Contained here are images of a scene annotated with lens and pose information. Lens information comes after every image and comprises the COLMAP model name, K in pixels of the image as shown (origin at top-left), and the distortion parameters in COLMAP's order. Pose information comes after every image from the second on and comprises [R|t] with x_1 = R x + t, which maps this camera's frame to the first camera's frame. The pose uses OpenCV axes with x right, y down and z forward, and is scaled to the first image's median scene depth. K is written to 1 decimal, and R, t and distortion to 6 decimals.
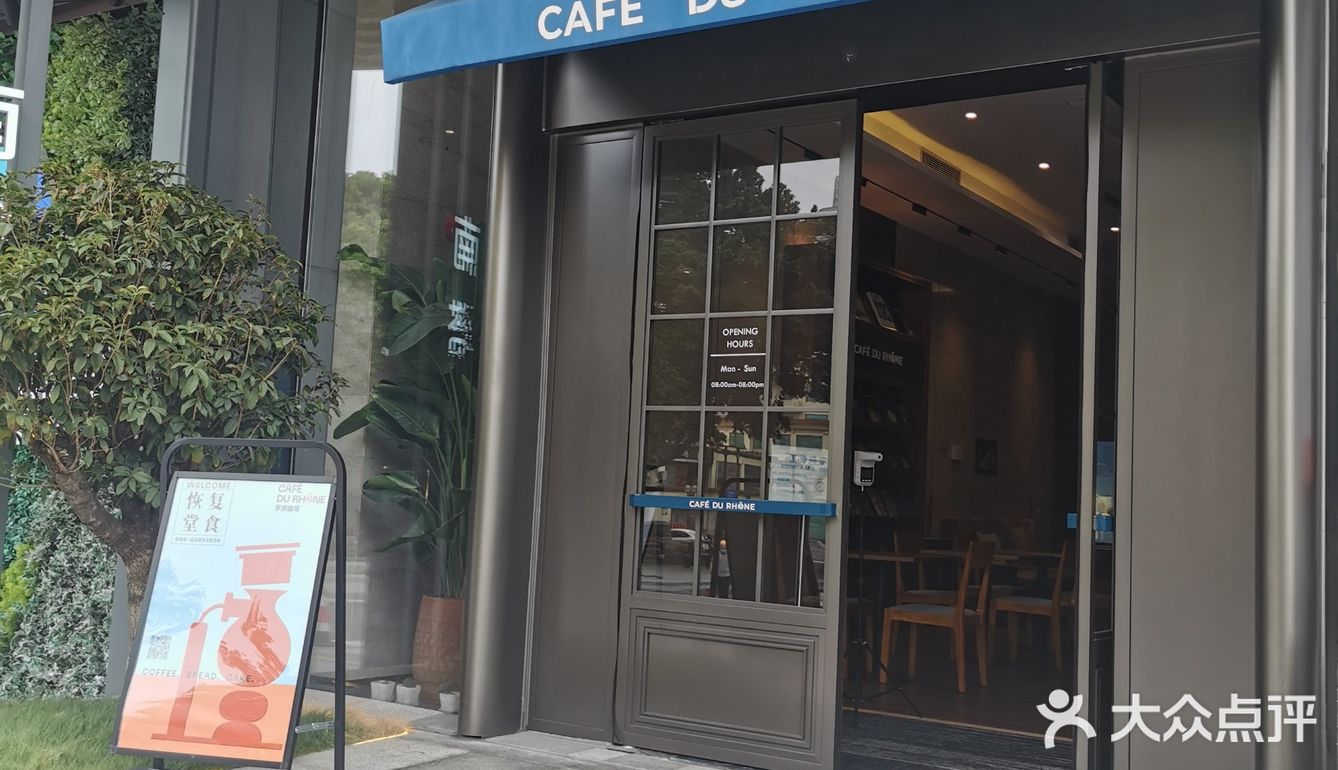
lens RADIAL K [[1385.1, 0, 669.0], [0, 1385.1, 385.0], [0, 0, 1]] dist [0.012095, 0.004093]
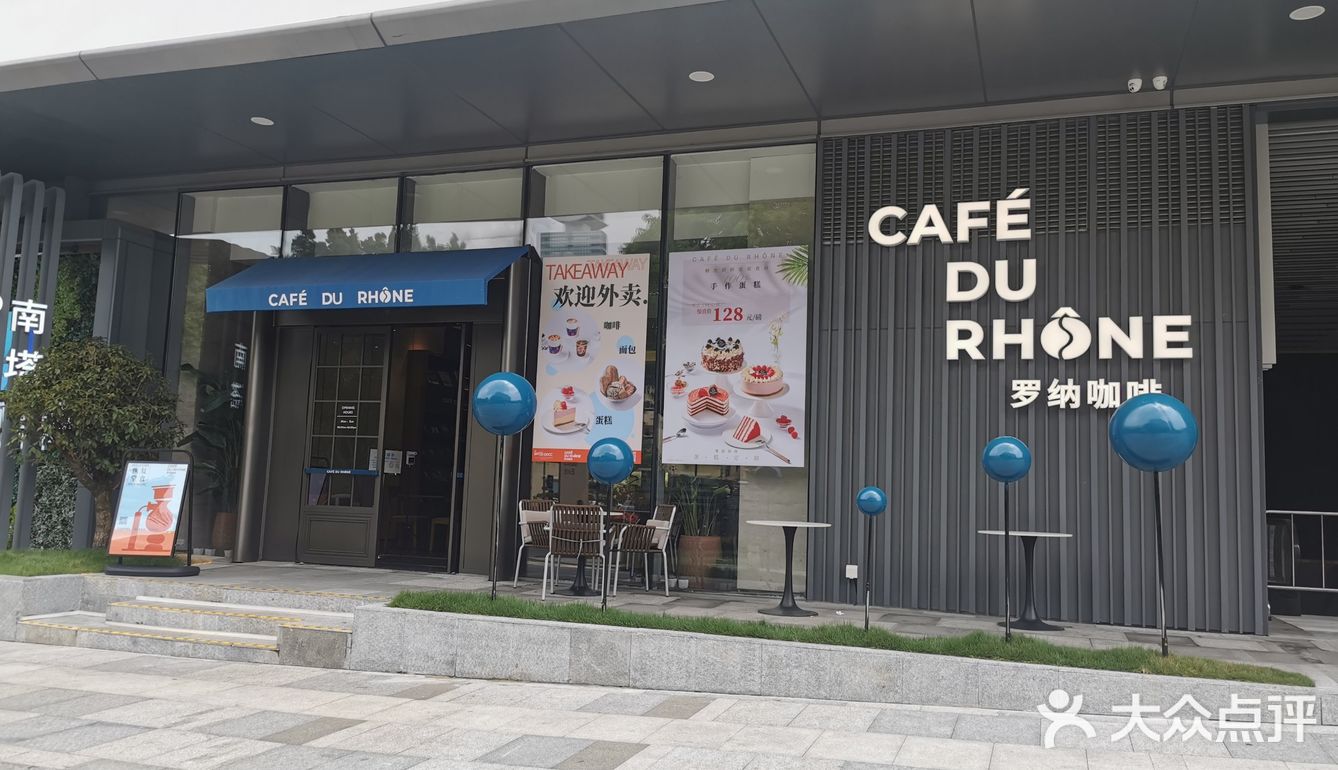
lens RADIAL K [[1029.2, 0, 673.1], [0, 1029.2, 370.3], [0, 0, 1]] dist [0.094942, -0.167745]
pose [[0.969358, 0.015494, 0.245164, 0.169369], [-0.009349, 0.999613, -0.026210, -0.064660], [-0.245476, 0.023115, 0.969127, -1.134110]]
